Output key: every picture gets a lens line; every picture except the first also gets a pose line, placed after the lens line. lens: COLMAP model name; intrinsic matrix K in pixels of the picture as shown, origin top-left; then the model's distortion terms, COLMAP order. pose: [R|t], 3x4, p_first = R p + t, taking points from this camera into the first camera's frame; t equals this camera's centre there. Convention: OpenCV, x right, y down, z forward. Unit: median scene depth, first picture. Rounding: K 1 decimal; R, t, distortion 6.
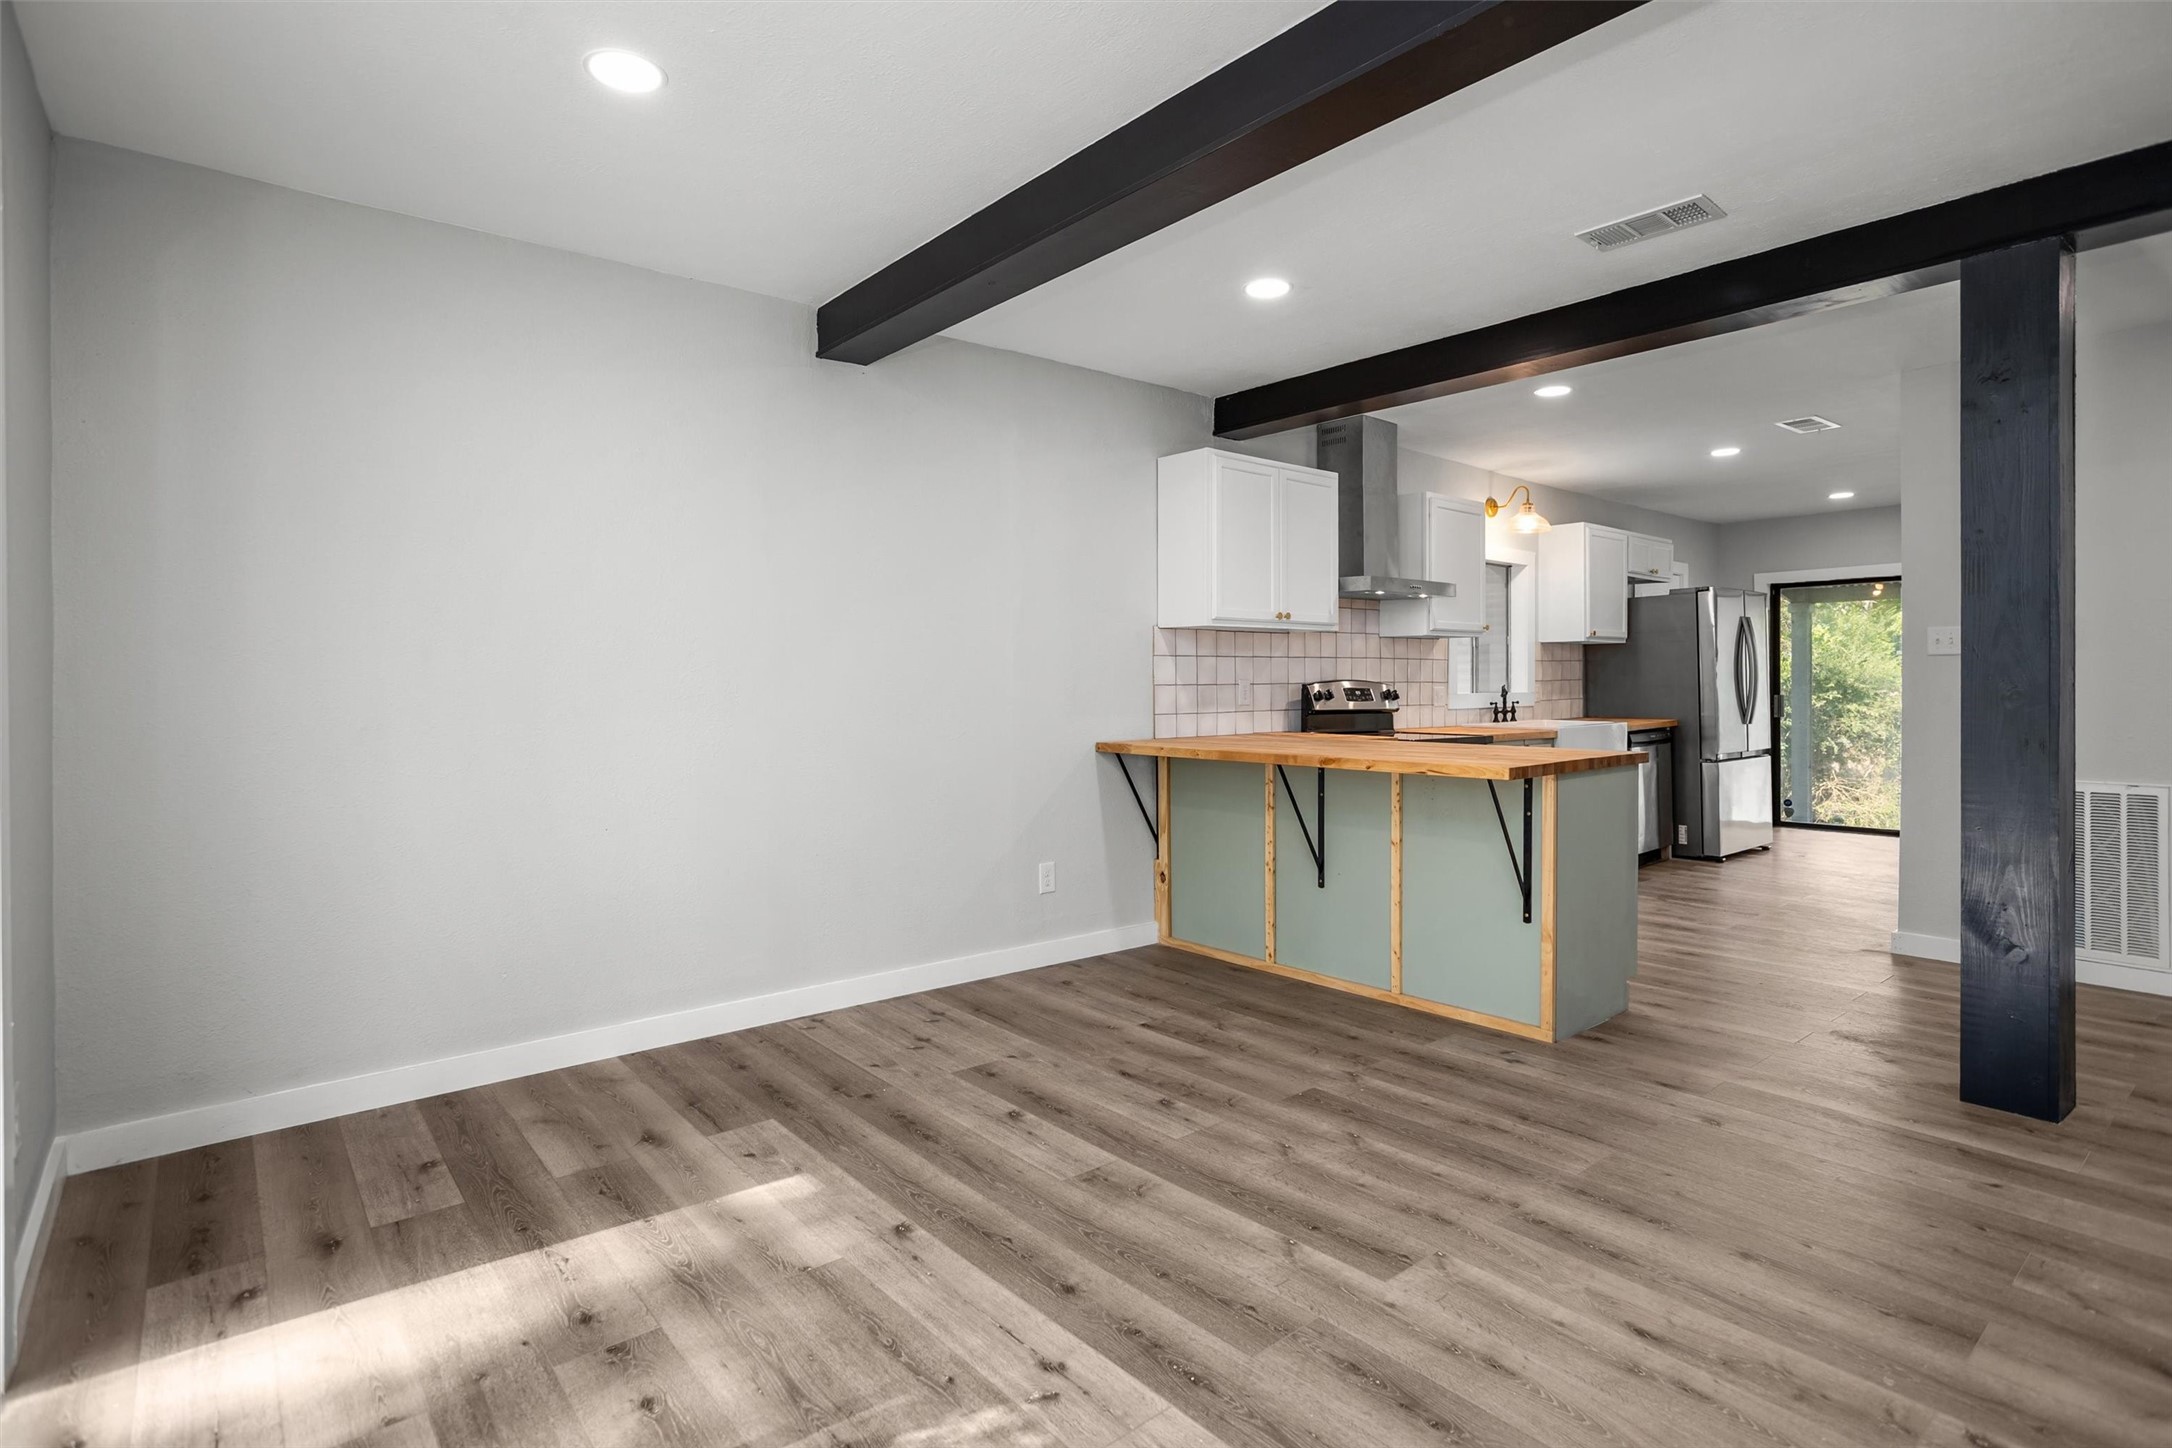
lens RADIAL K [[1083.1, 0, 1059.0], [0, 1083.1, 674.9], [0, 0, 1]] dist [-0.026570, 0.008445]
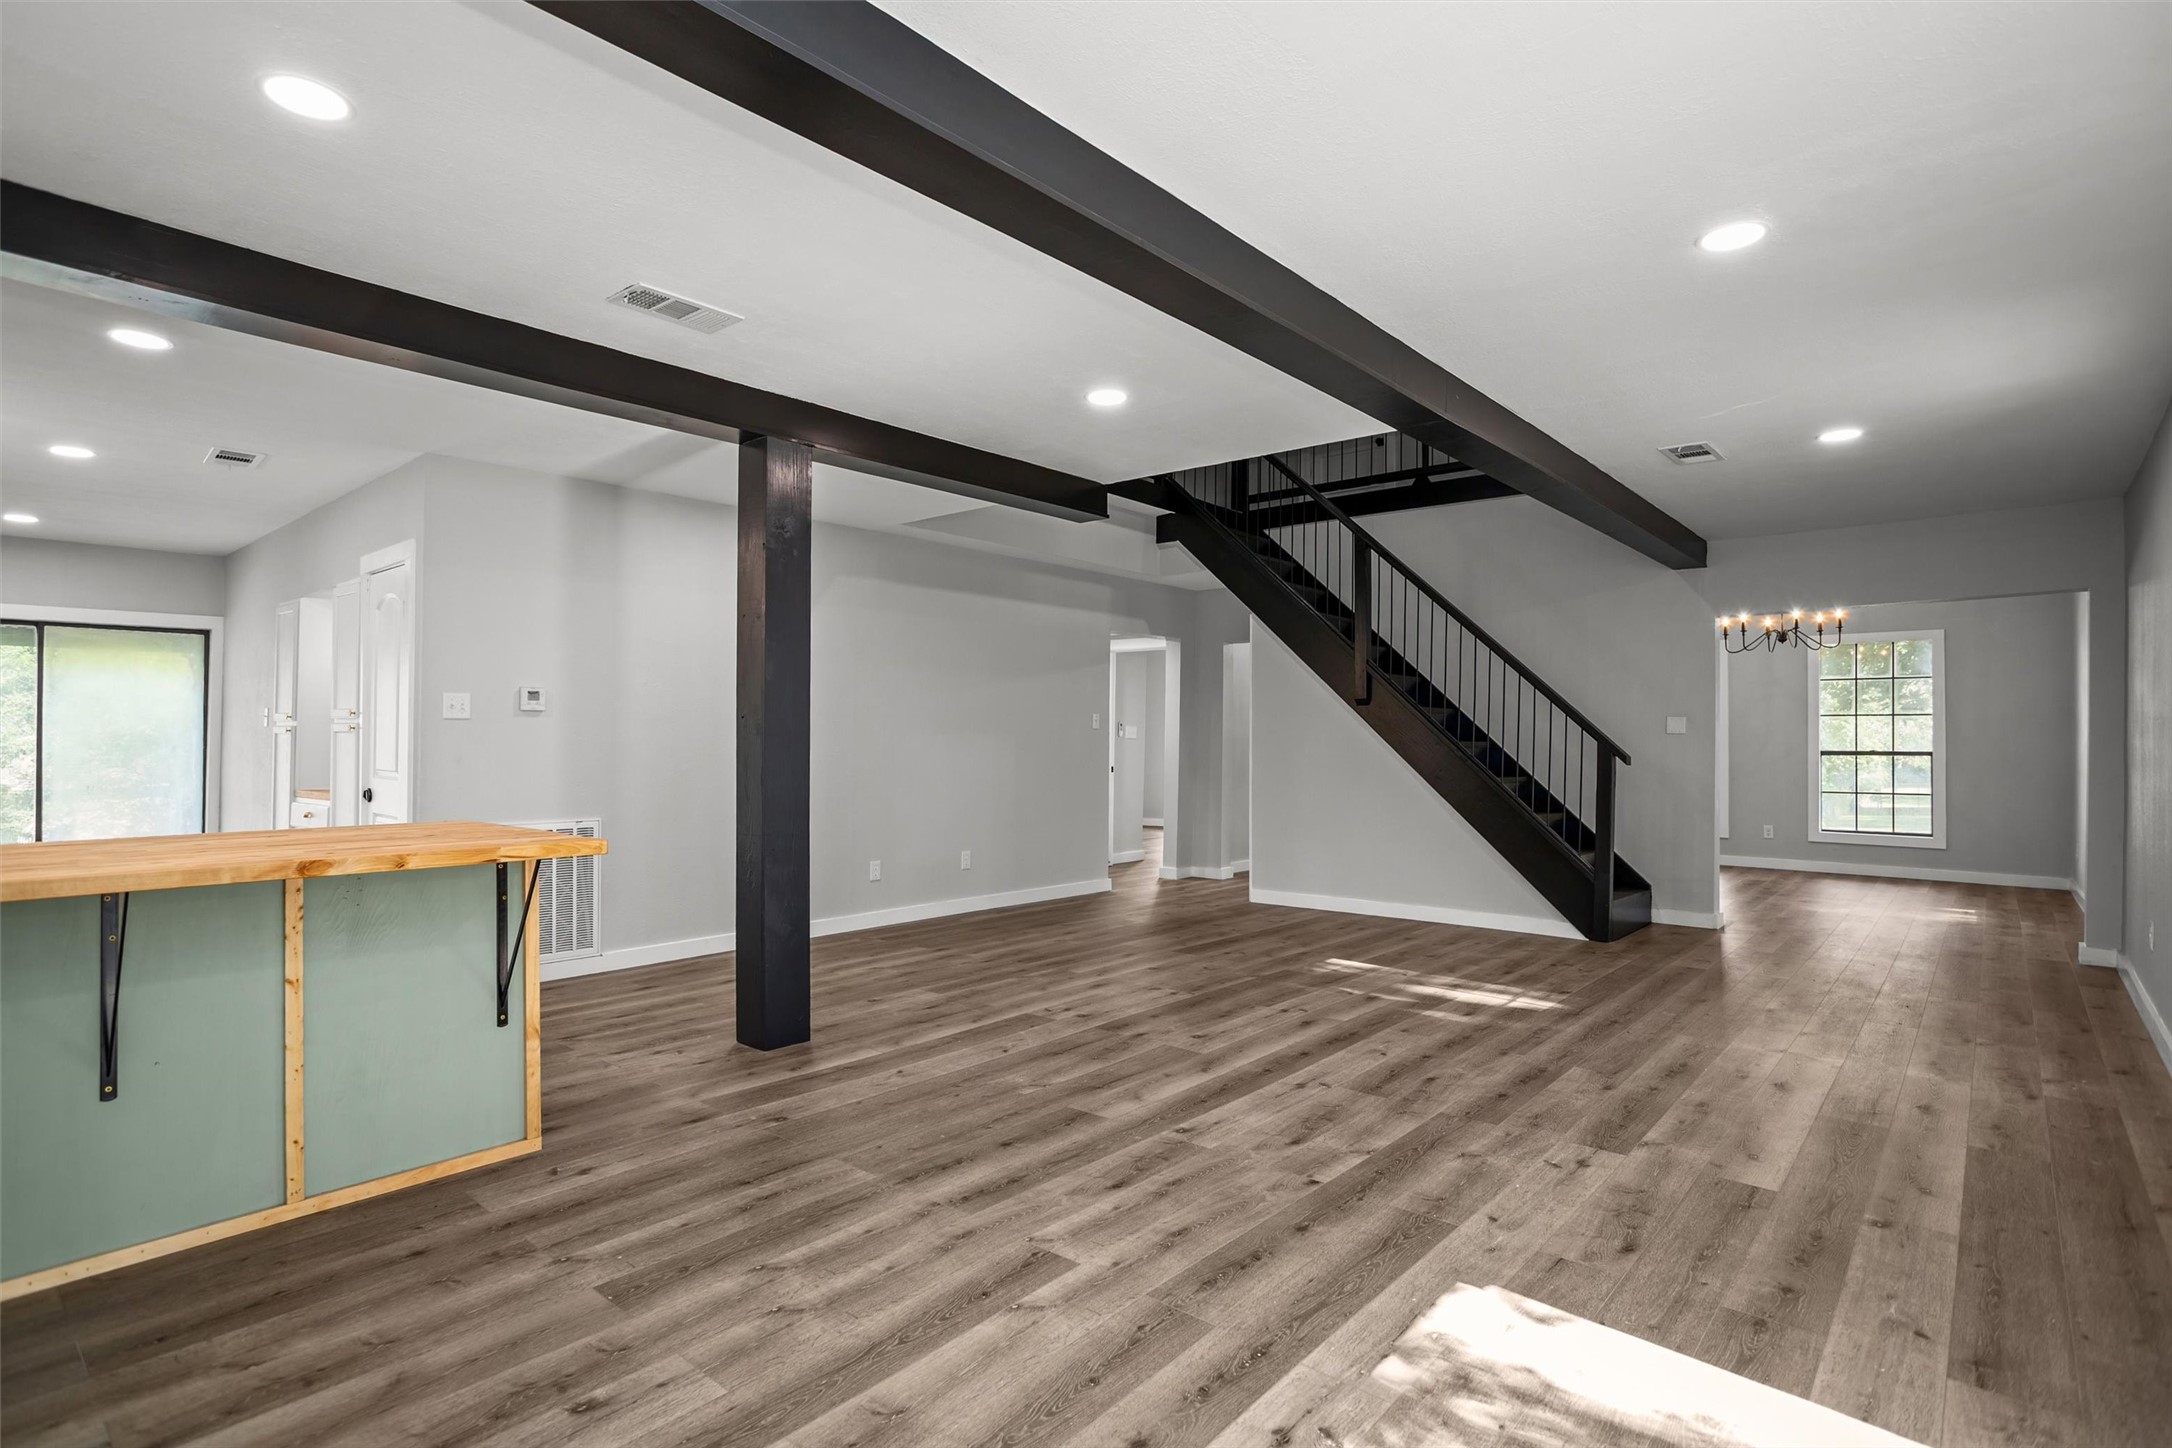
lens RADIAL K [[1083.1, 0, 1094.3], [0, 1083.1, 734.9], [0, 0, 1]] dist [-0.026570, 0.008445]
pose [[-0.182340, 0.006916, 0.983211, -0.654844], [-0.007896, 0.999933, -0.008498, 0.003725], [-0.983204, -0.009313, -0.182273, 0.932324]]
